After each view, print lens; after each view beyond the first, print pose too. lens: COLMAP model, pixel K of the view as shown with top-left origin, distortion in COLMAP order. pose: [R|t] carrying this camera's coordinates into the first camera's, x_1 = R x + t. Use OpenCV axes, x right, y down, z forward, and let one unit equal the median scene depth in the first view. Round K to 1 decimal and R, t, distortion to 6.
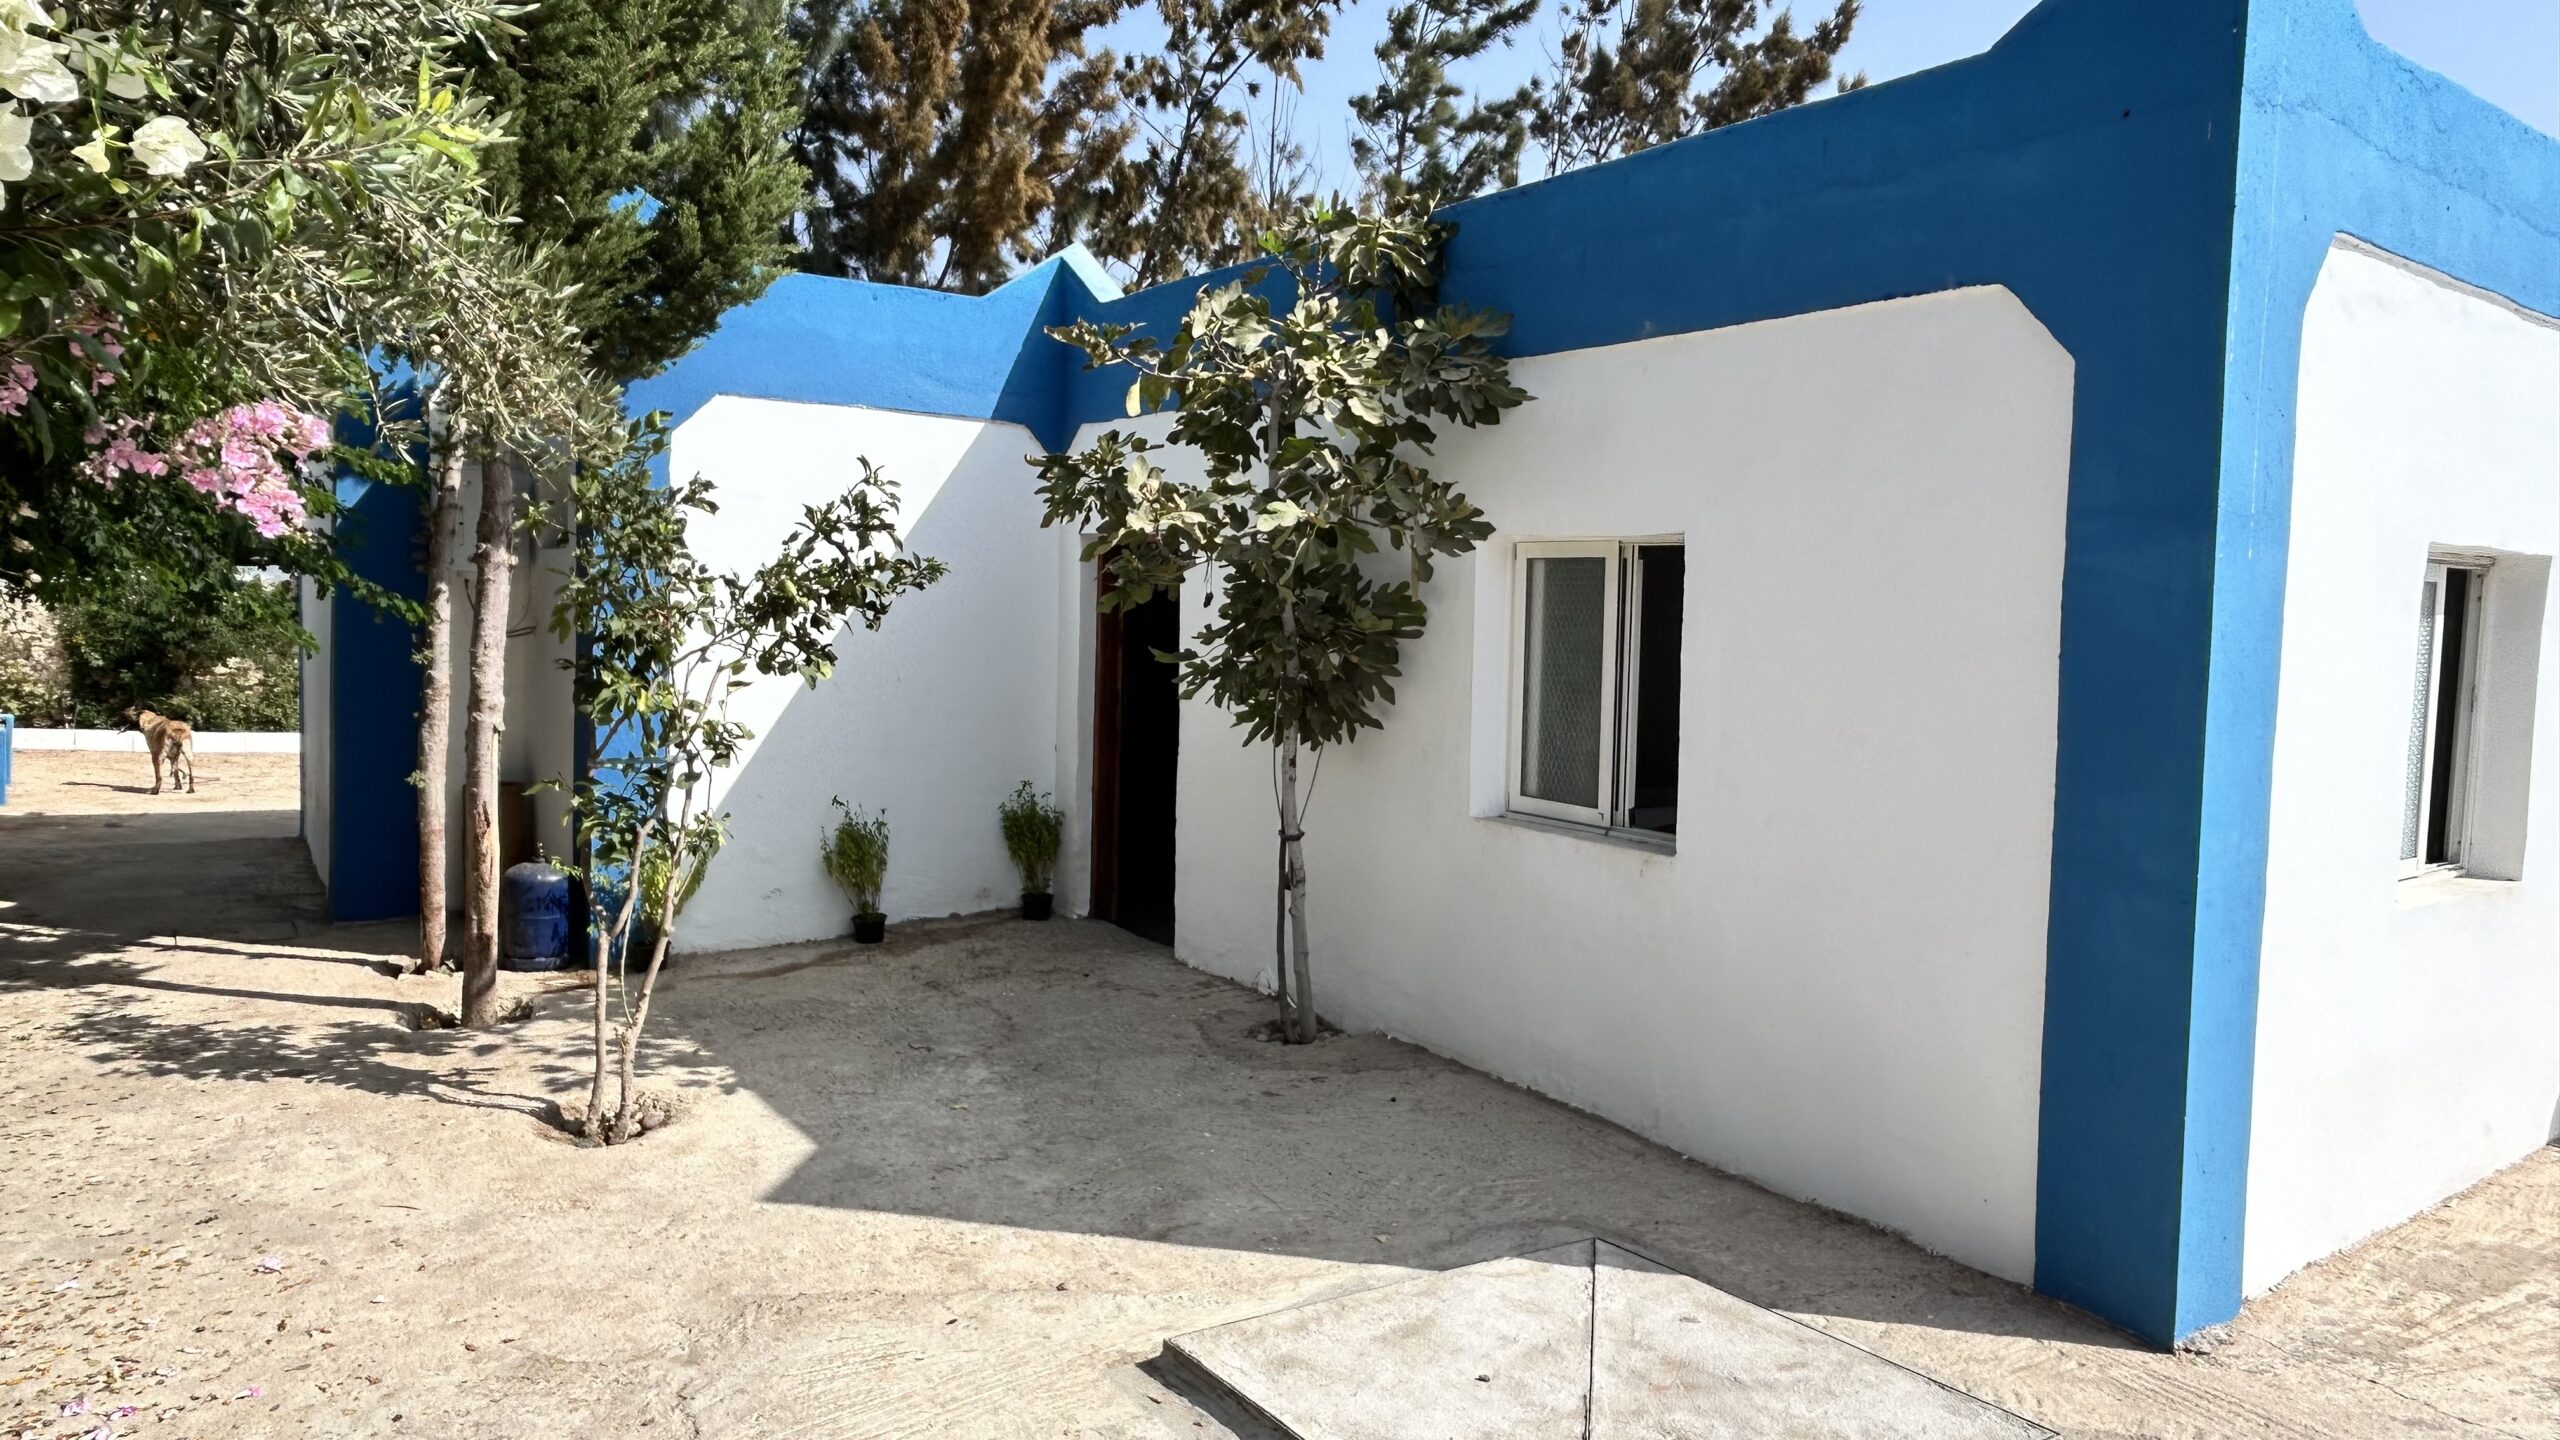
lens RADIAL K [[1687.6, 0, 1267.1], [0, 1687.6, 718.1], [0, 0, 1]] dist [0.006603, -0.018890]
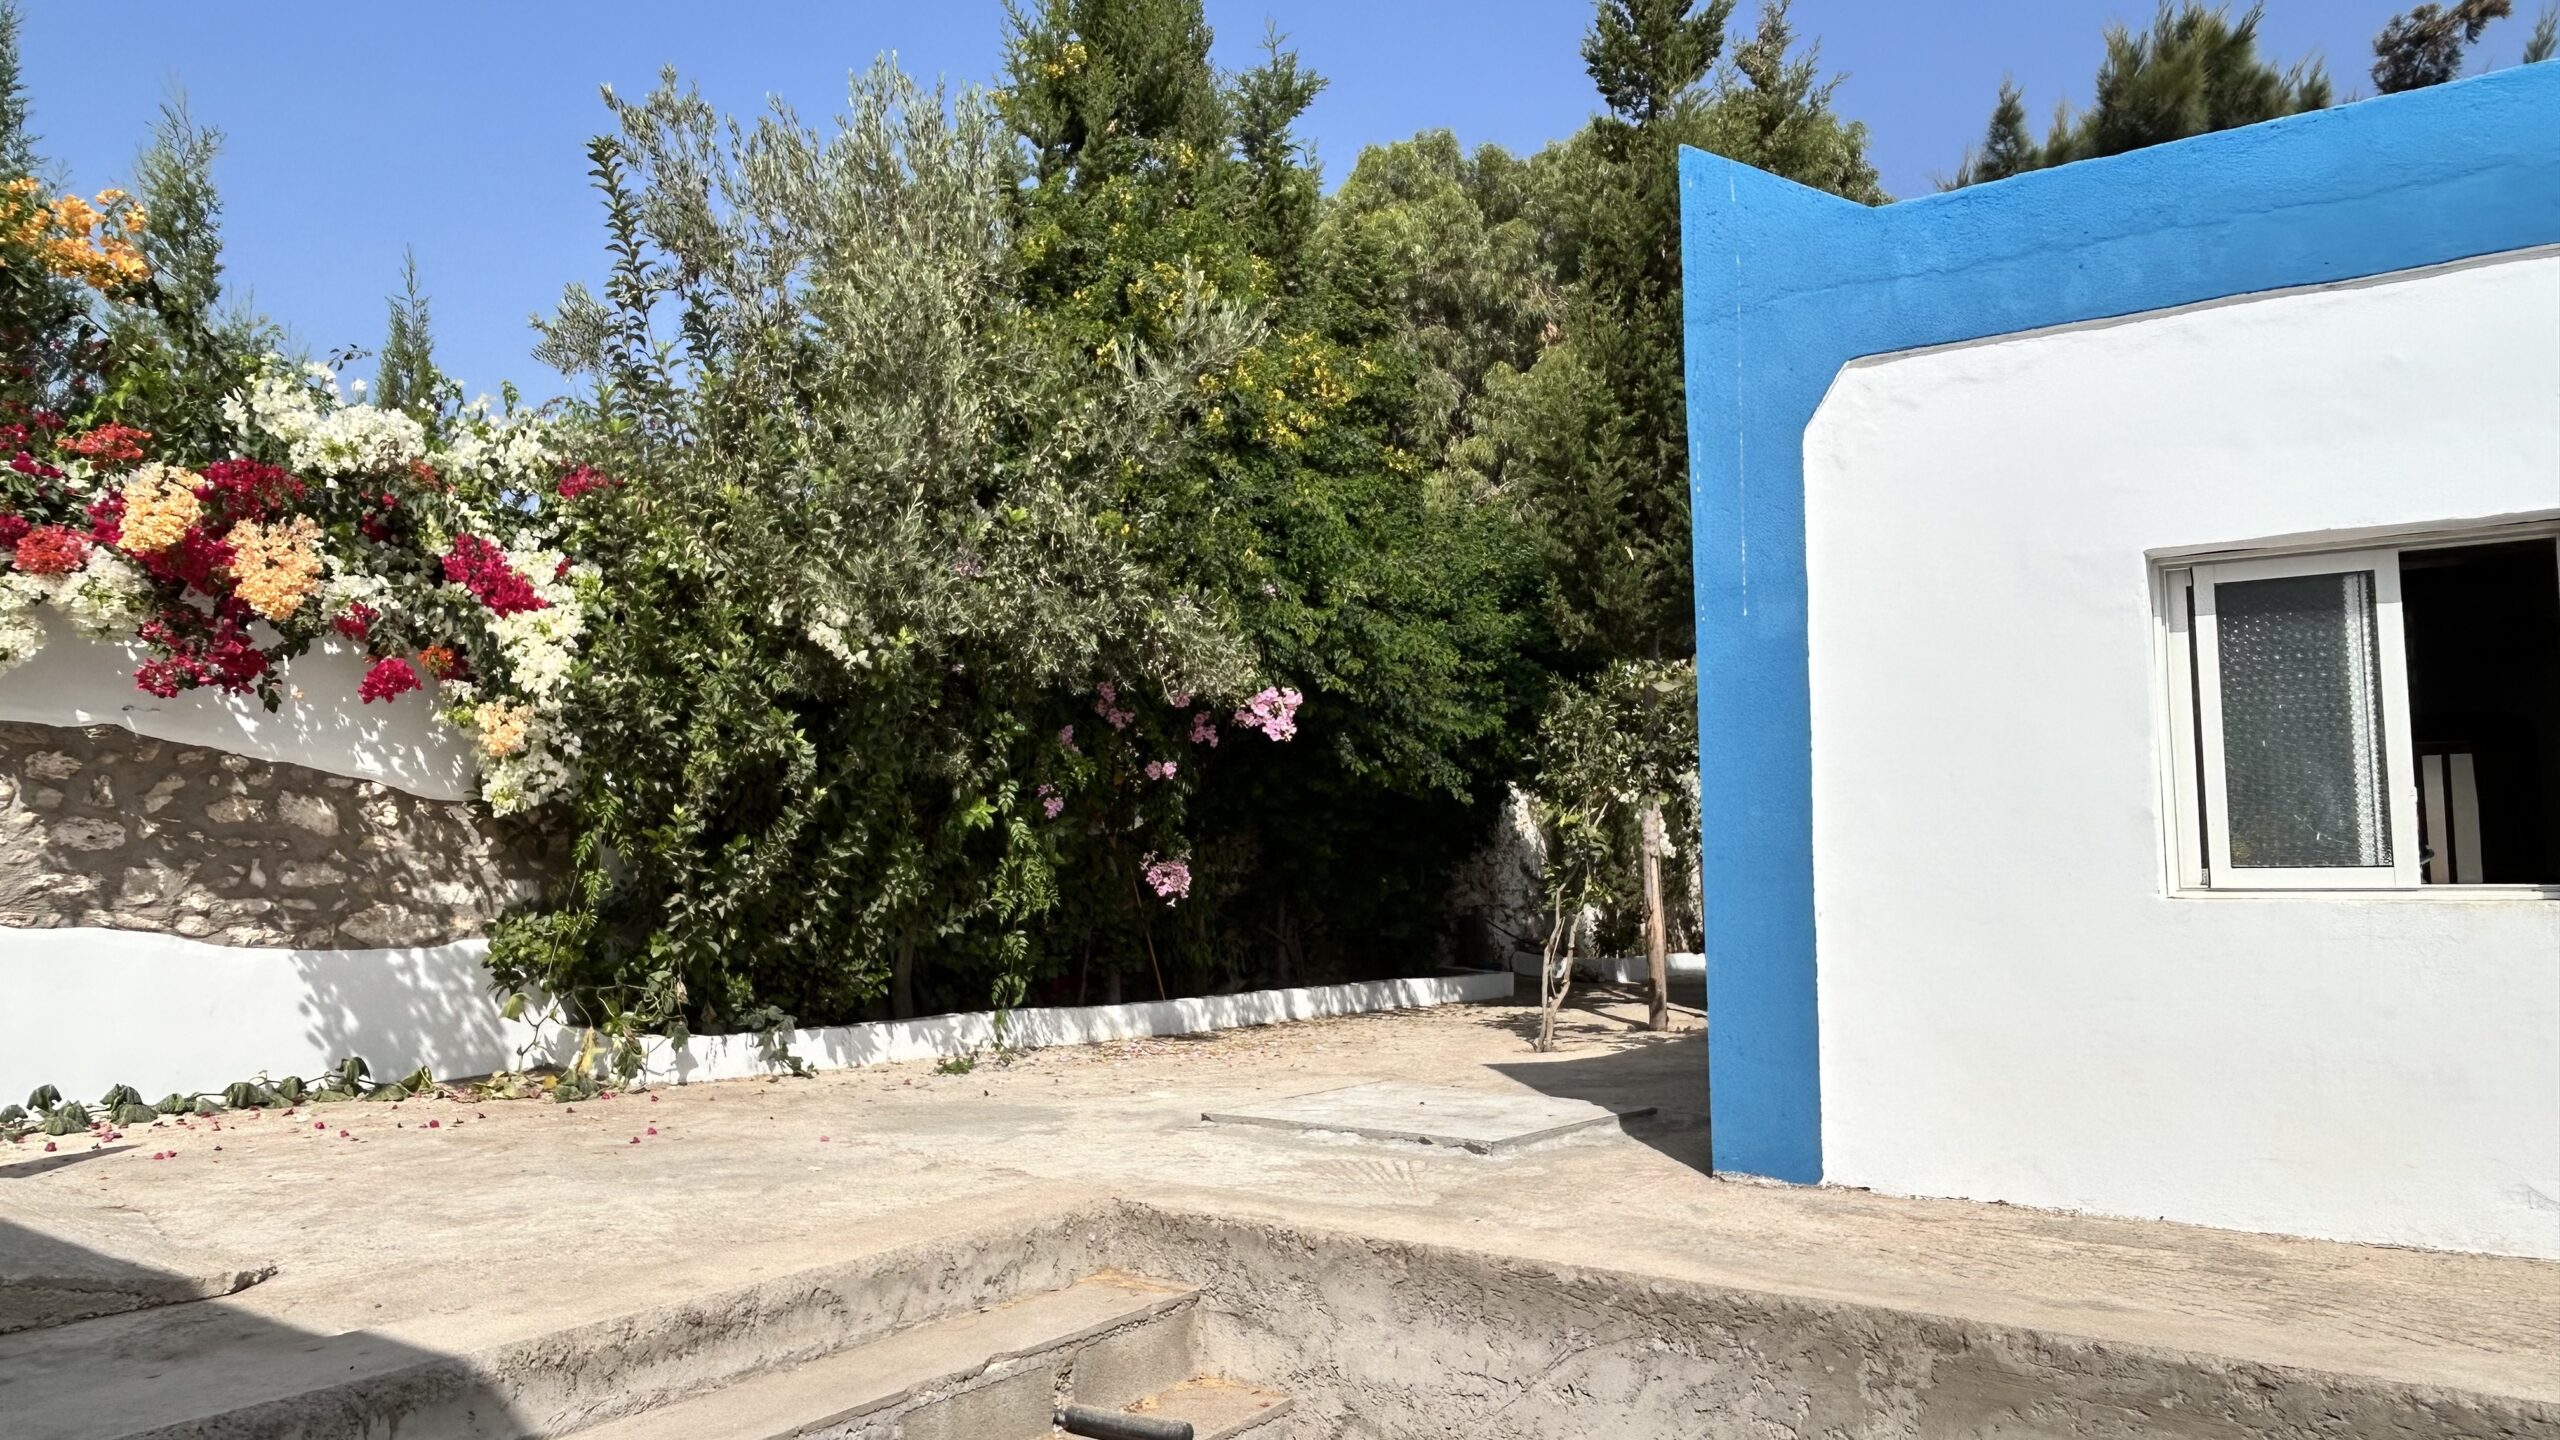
lens RADIAL K [[1687.6, 0, 1259.4], [0, 1687.6, 734.6], [0, 0, 1]] dist [0.006603, -0.018890]
pose [[0.313356, -0.104463, -0.943873, 1.133663], [-0.049354, 0.990796, -0.126042, 0.130261], [0.948352, 0.086080, 0.305316, 0.113003]]
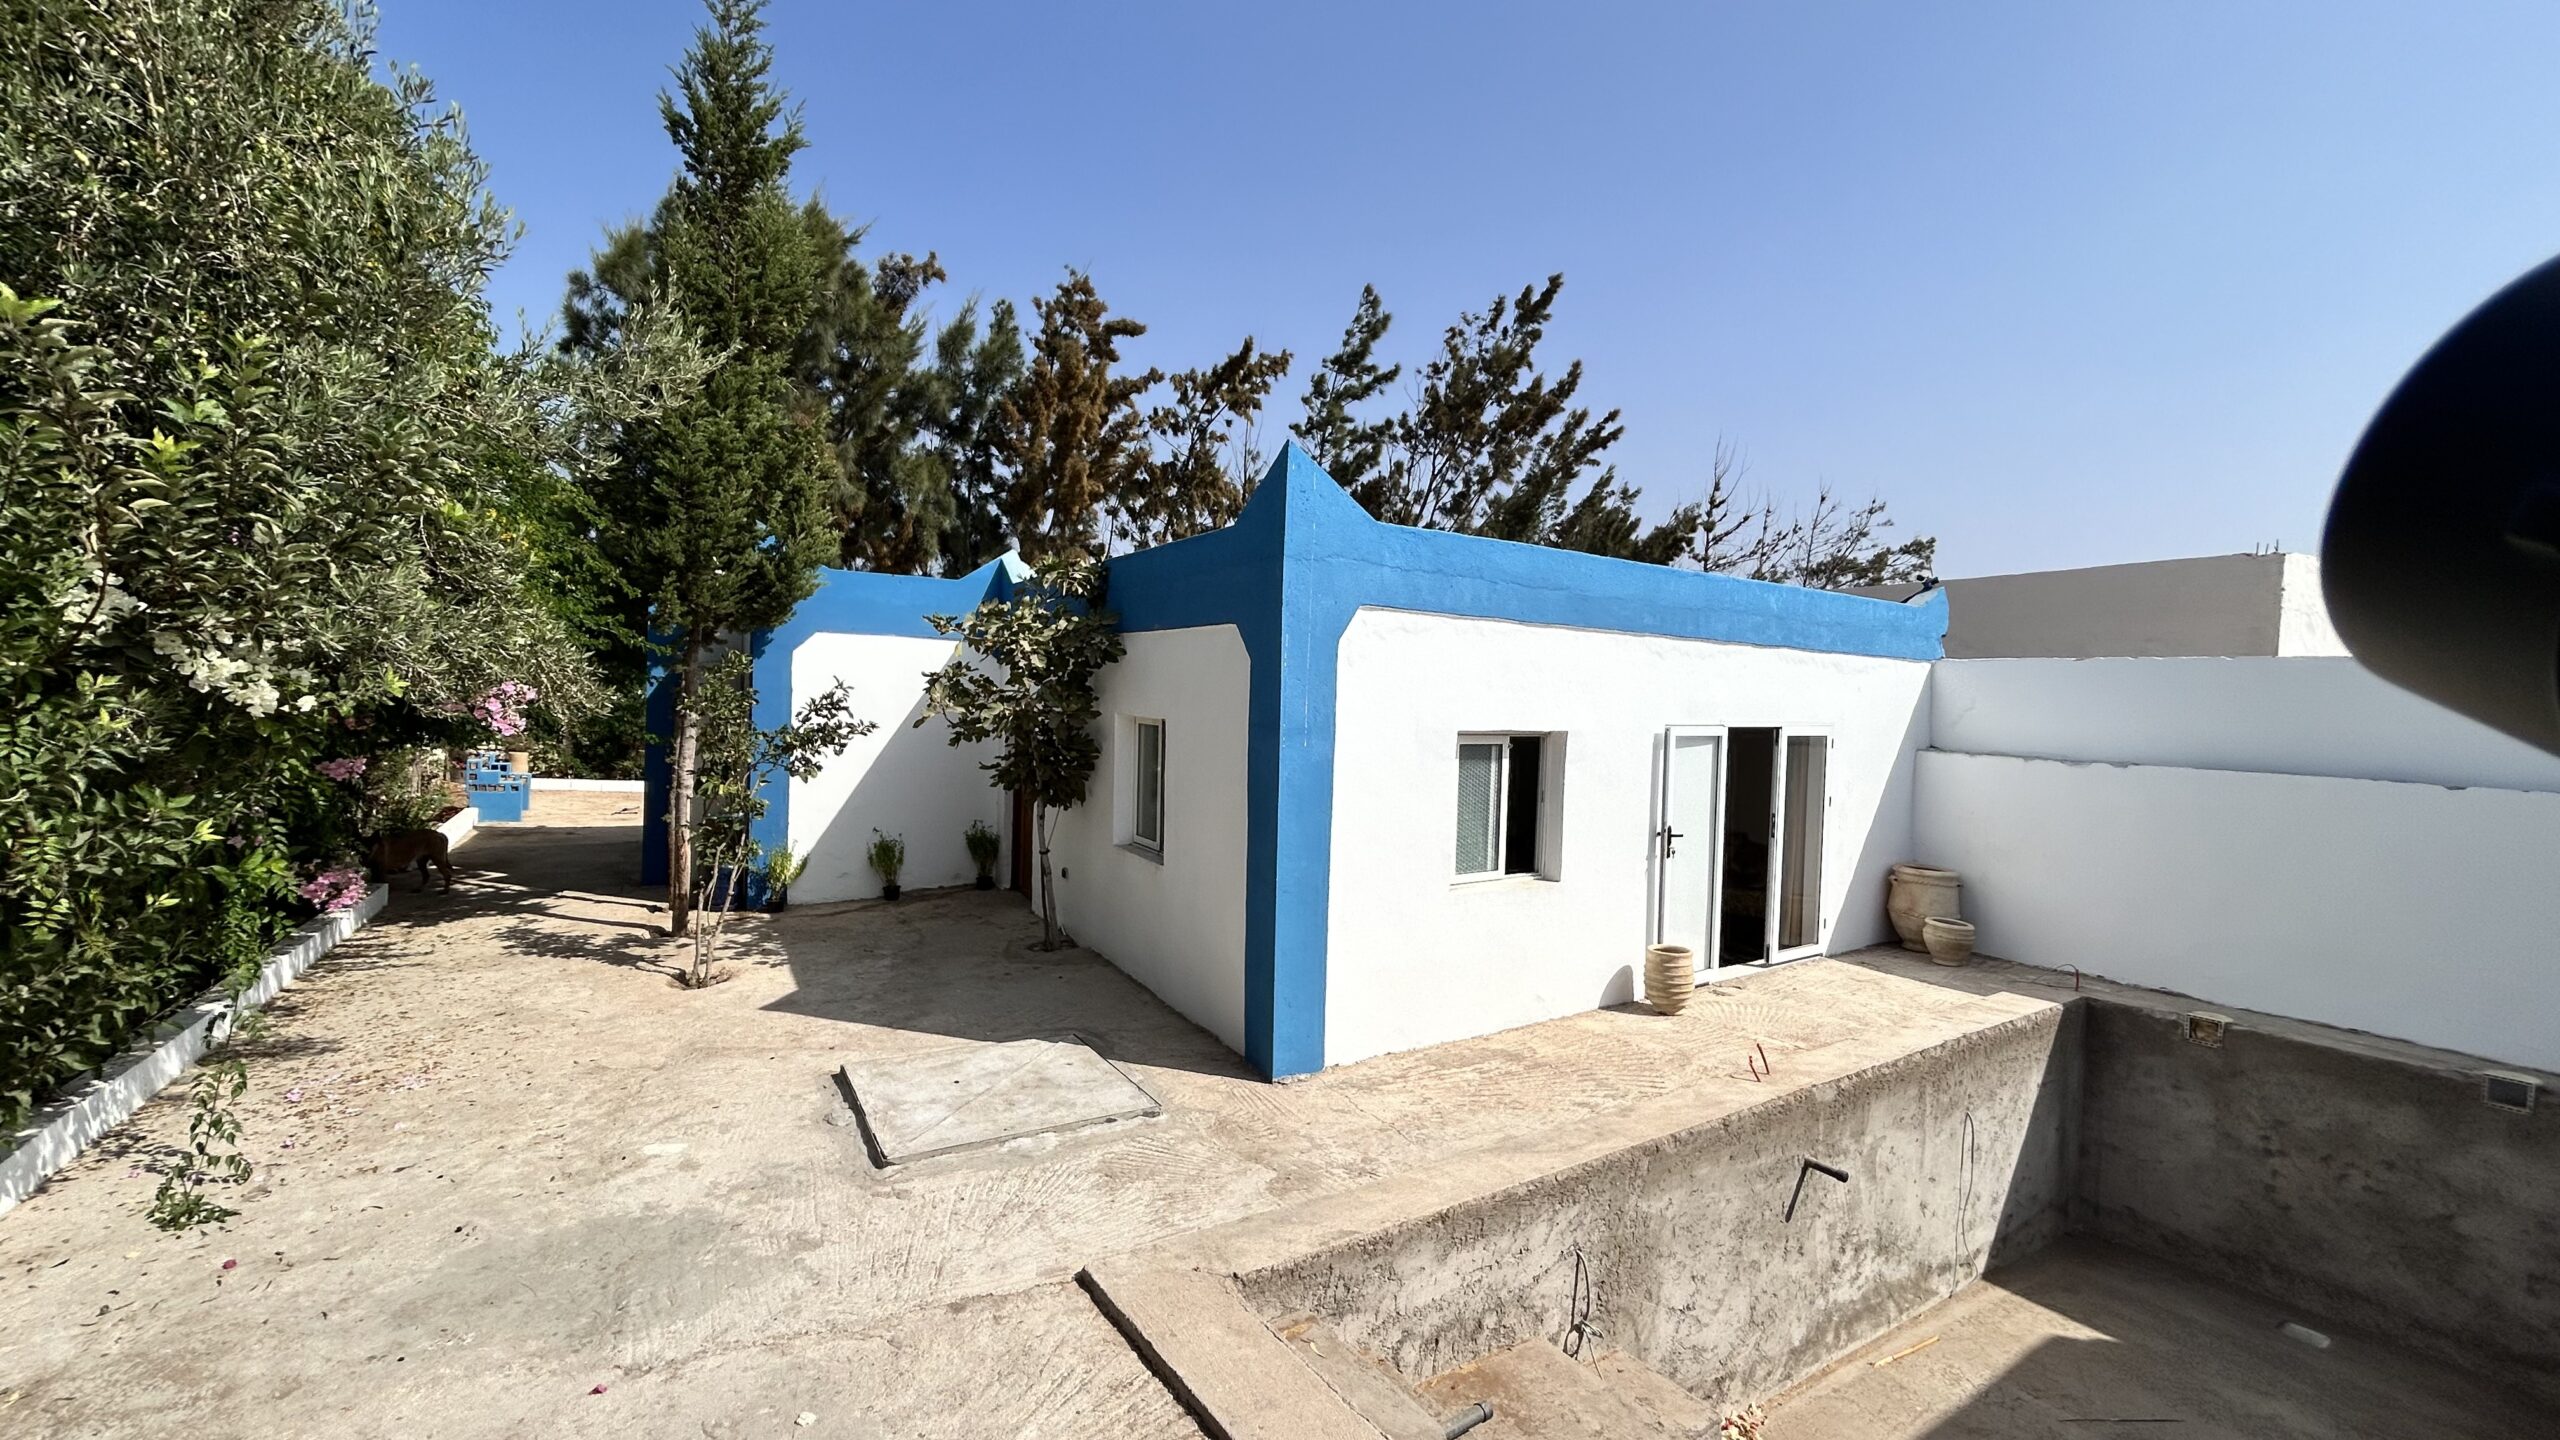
lens RADIAL K [[1036.1, 0, 1275.5], [0, 1036.1, 719.1], [0, 0, 1]] dist [-0.002276, 0.001221]
pose [[0.998318, 0.004380, -0.057808, 0.394798], [-0.006869, 0.999054, -0.042939, -0.044314], [0.057566, 0.043264, 0.997404, -0.294549]]
